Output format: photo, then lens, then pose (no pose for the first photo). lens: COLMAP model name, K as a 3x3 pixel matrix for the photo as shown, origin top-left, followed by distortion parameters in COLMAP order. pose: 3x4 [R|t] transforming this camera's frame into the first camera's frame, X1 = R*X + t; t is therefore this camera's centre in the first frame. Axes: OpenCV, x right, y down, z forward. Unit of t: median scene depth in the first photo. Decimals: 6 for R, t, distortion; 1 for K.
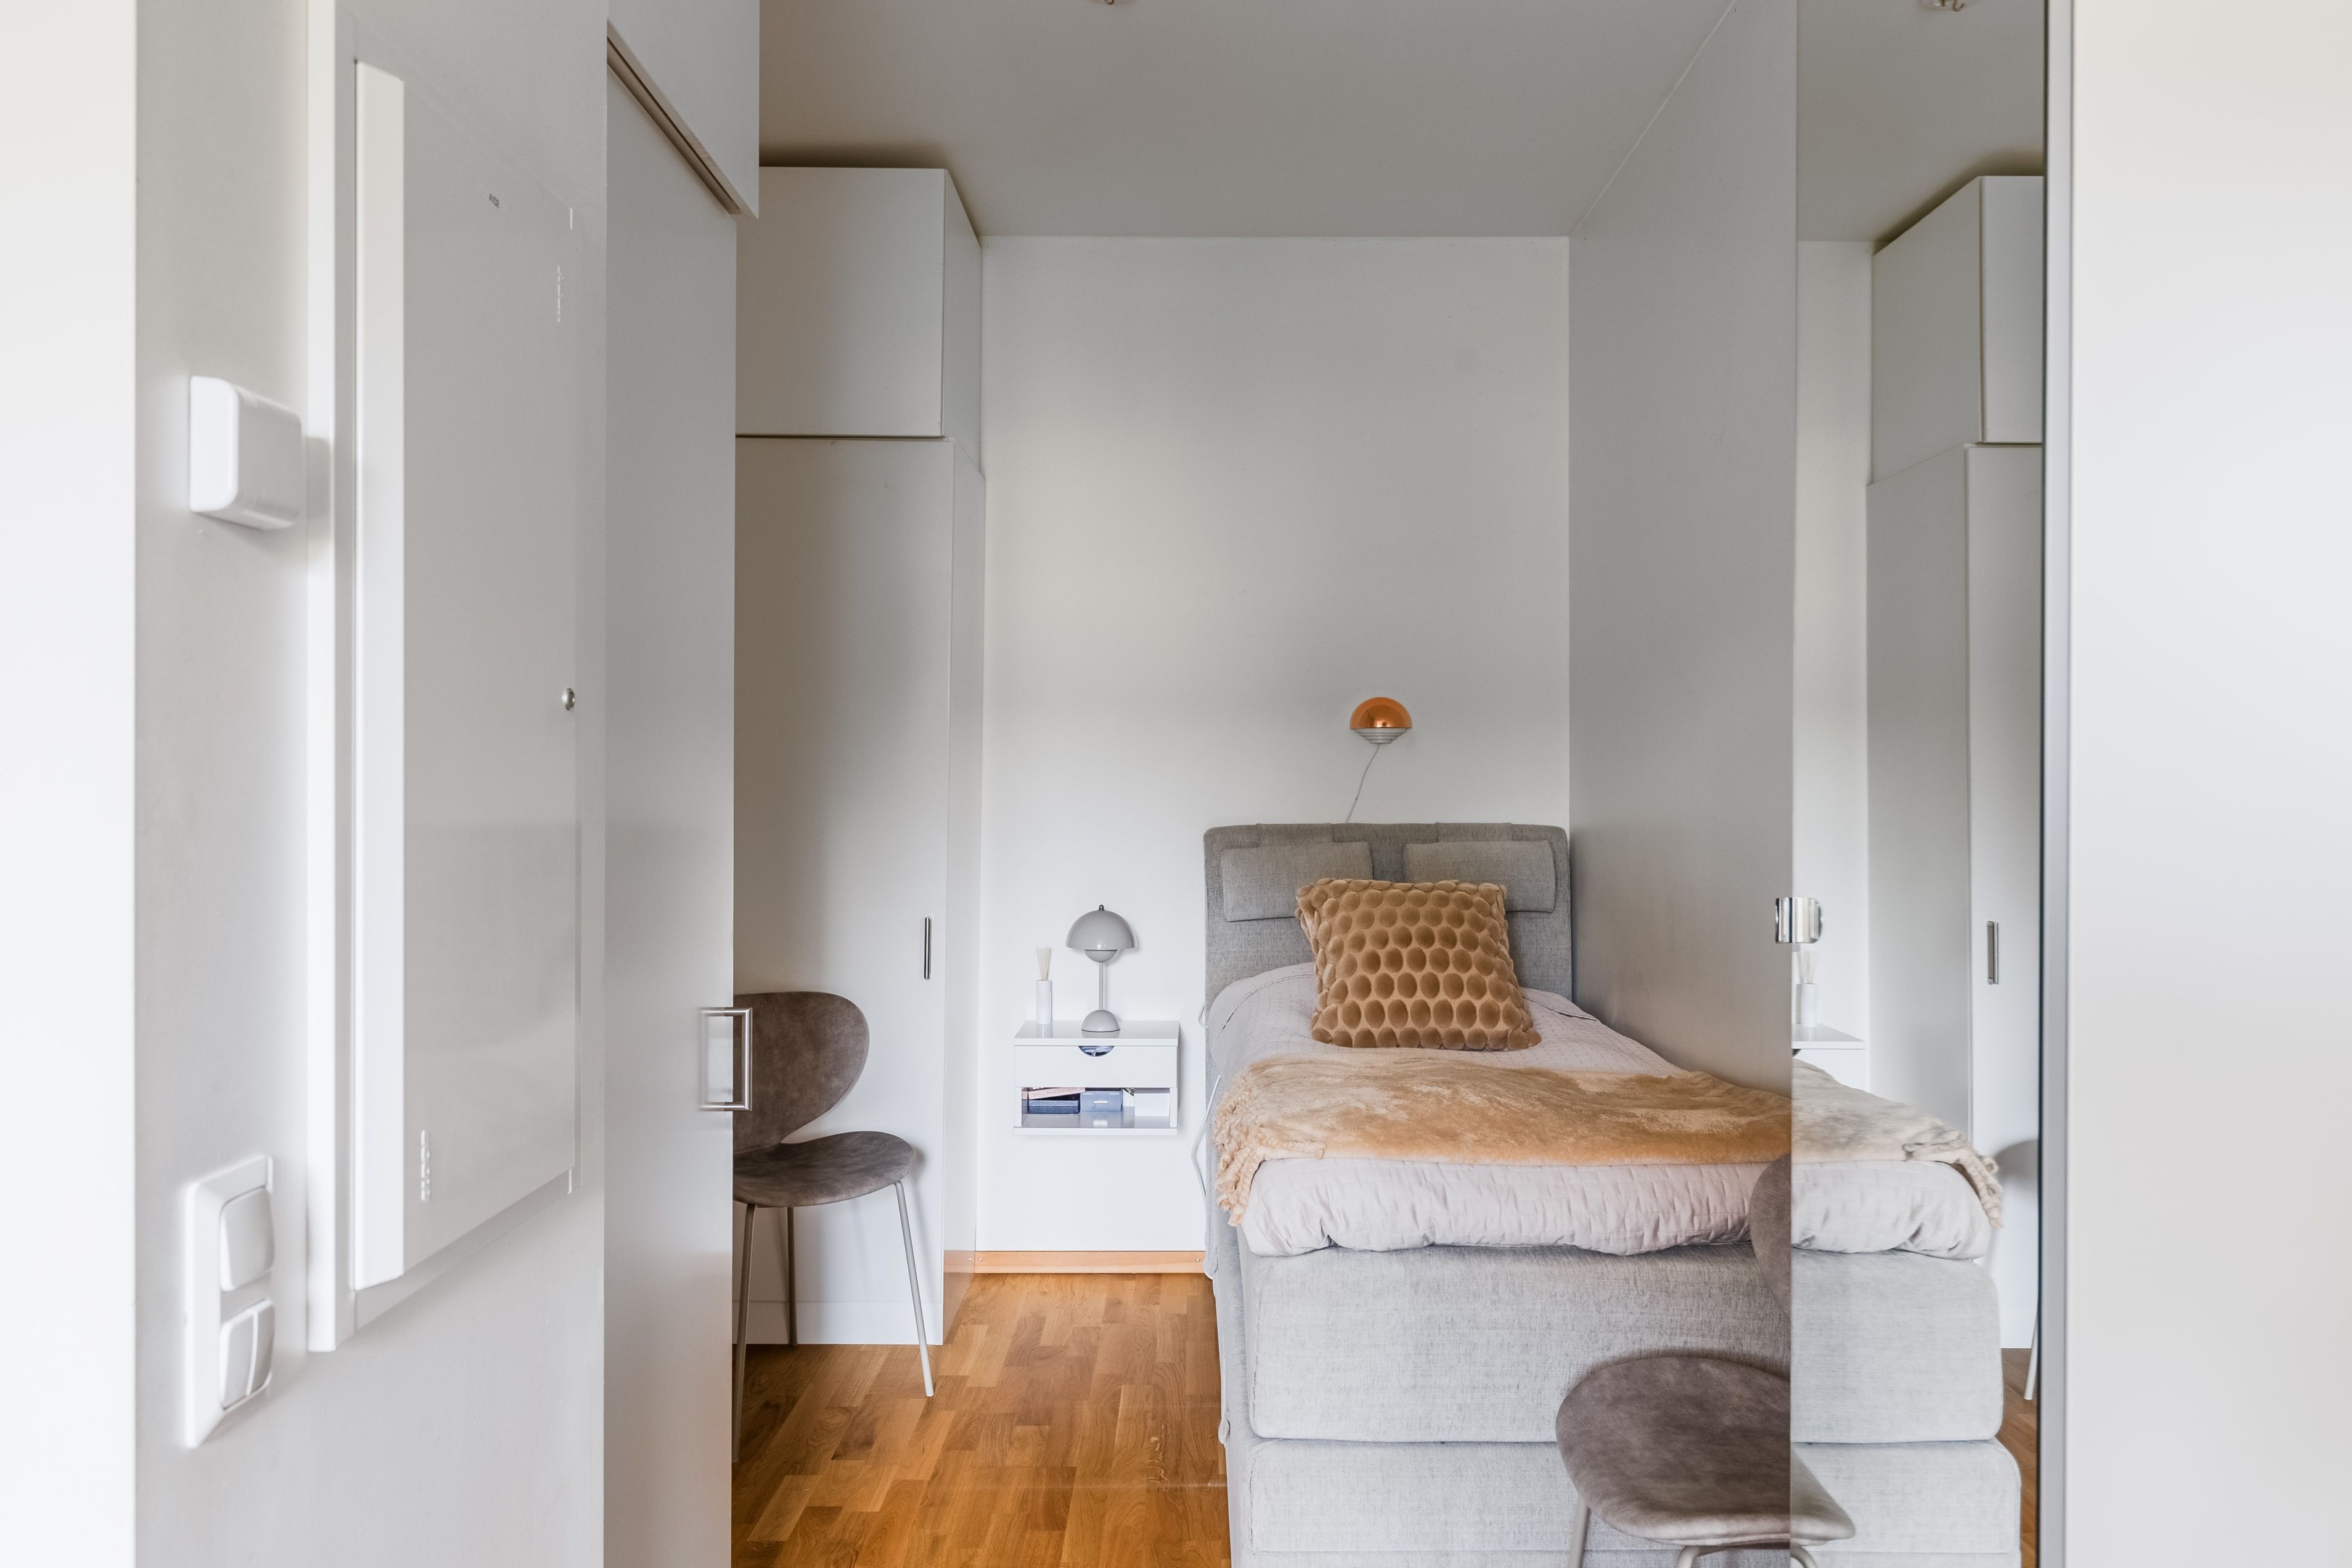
lens RADIAL K [[1710.0, 0, 1178.6], [0, 1710.0, 785.1], [0, 0, 1]] dist [-0.002822, 0.005856]
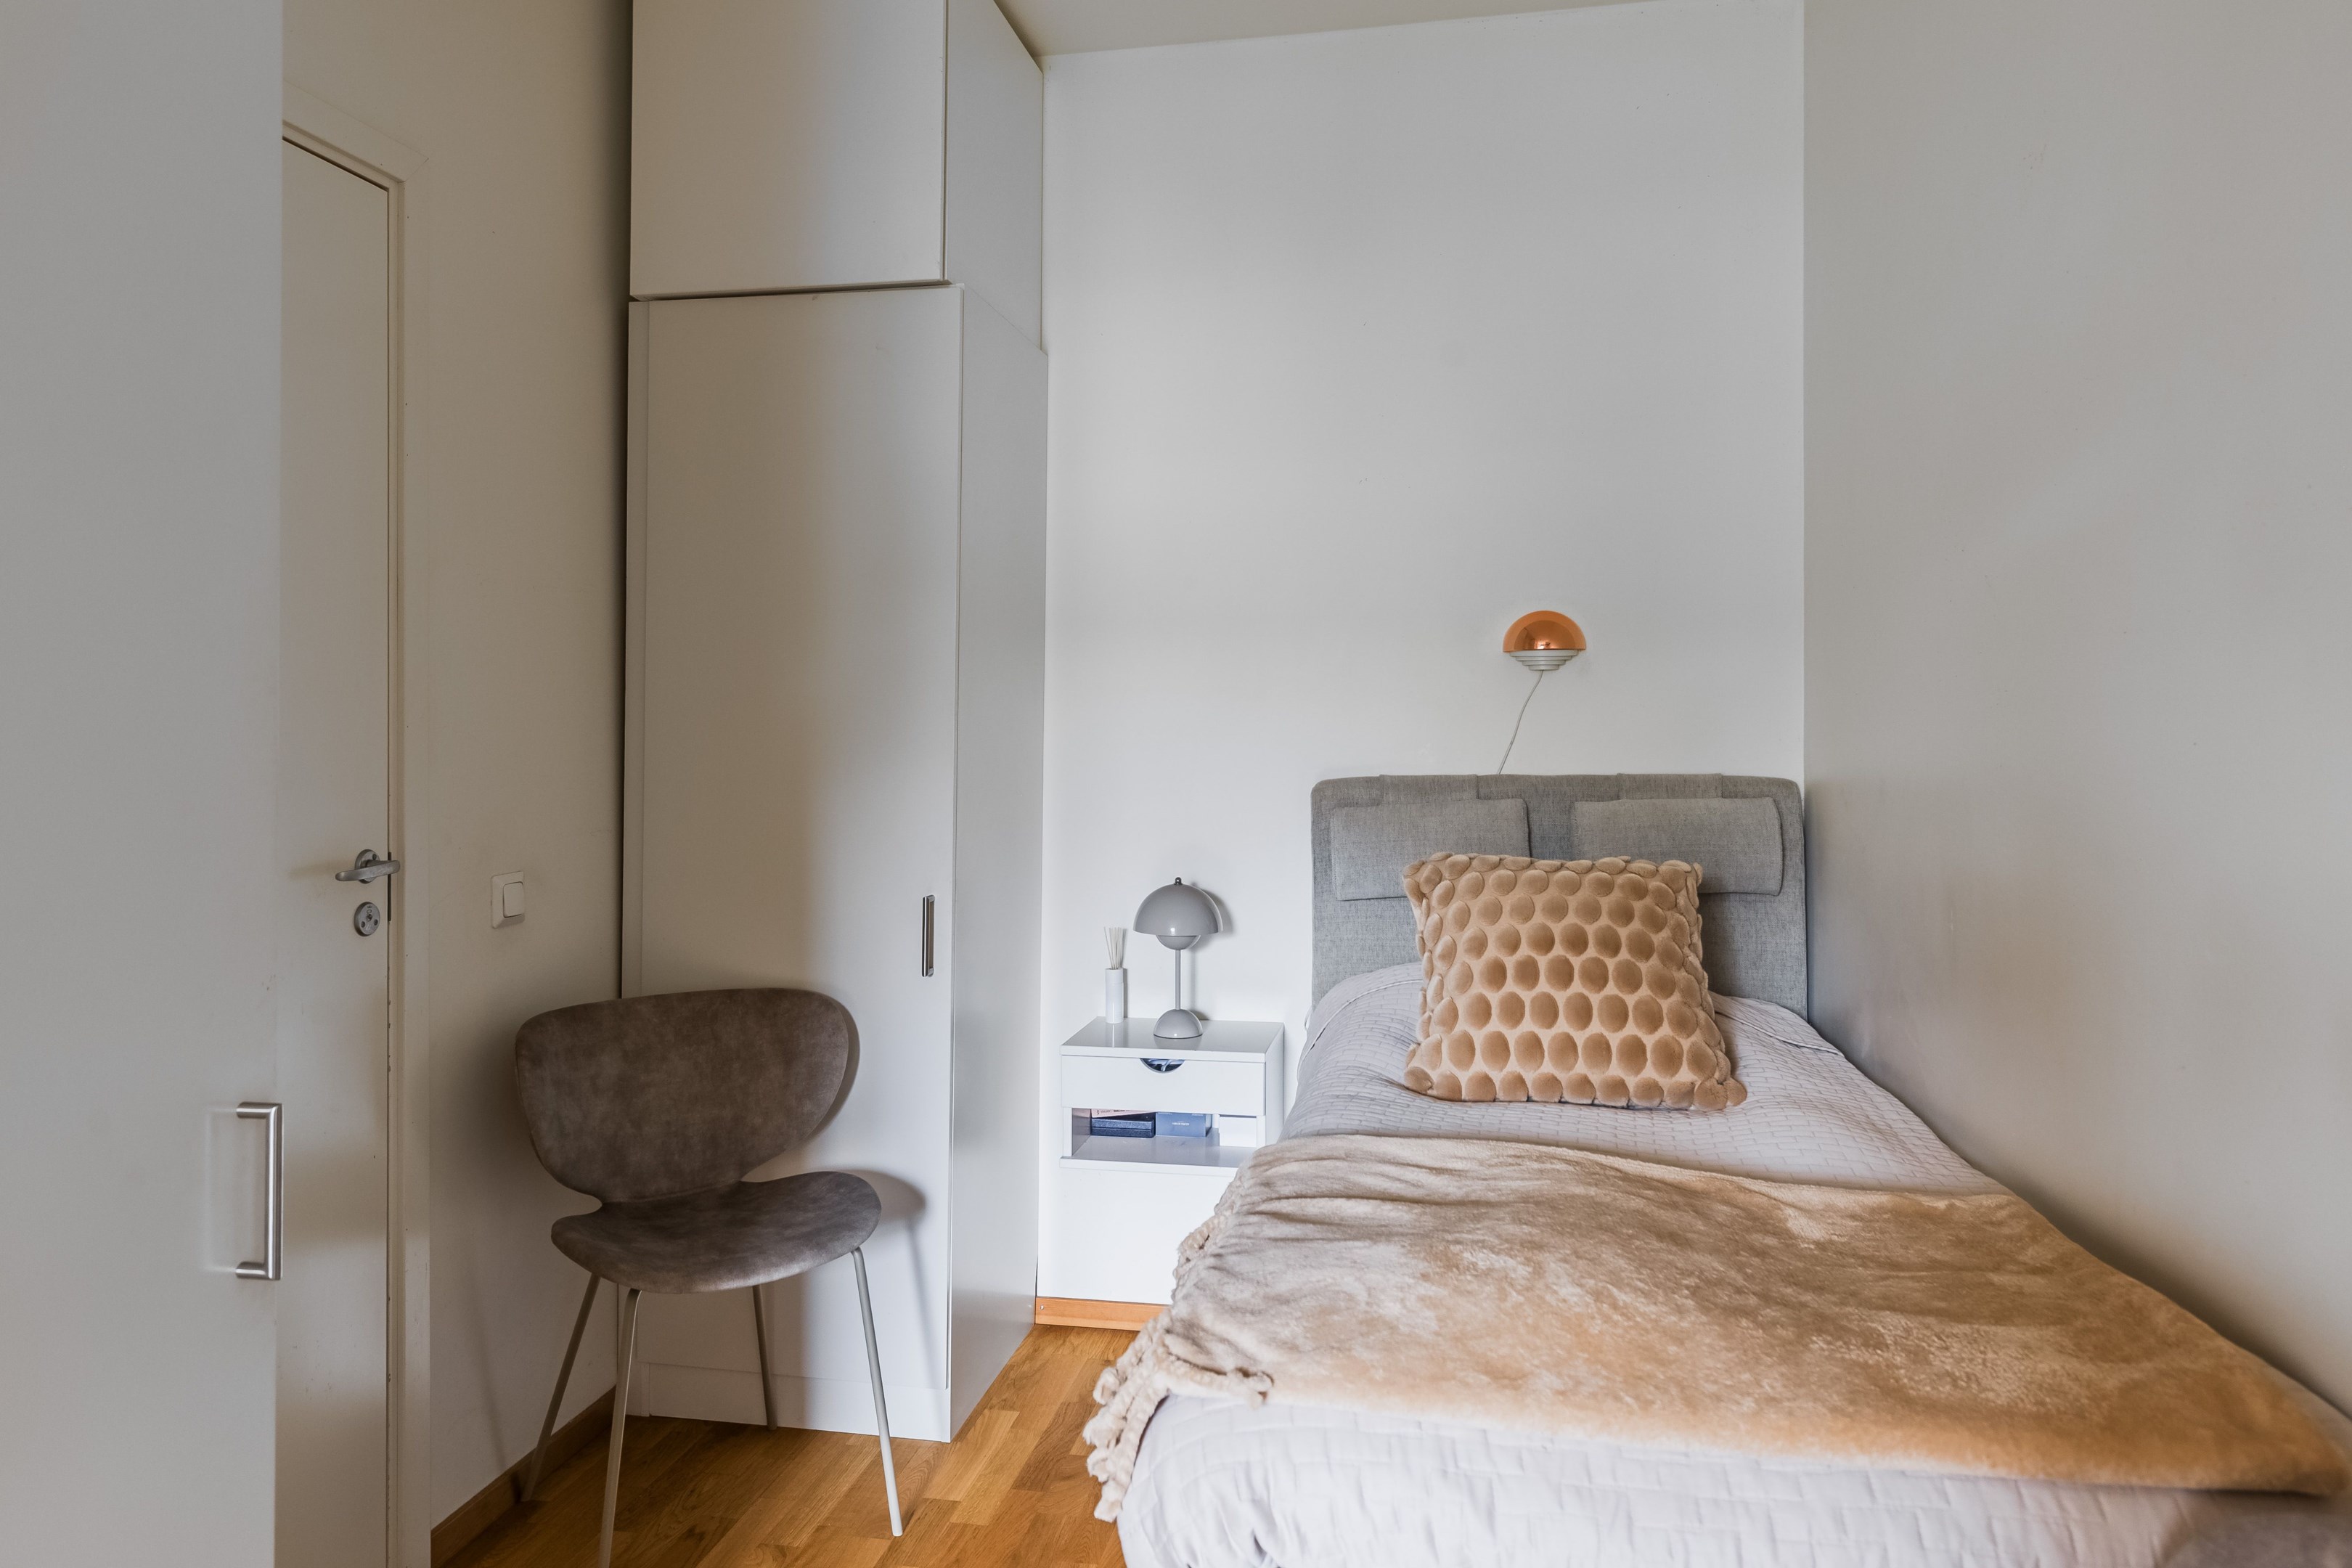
lens RADIAL K [[1562.1, 0, 1160.1], [0, 1562.1, 747.1], [0, 0, 1]] dist [-0.001473, 0.001719]
pose [[0.982664, -0.003732, -0.185360, 0.091628], [0.005790, 0.999927, 0.010561, 0.001962], [0.185307, -0.011451, 0.982614, 0.323355]]
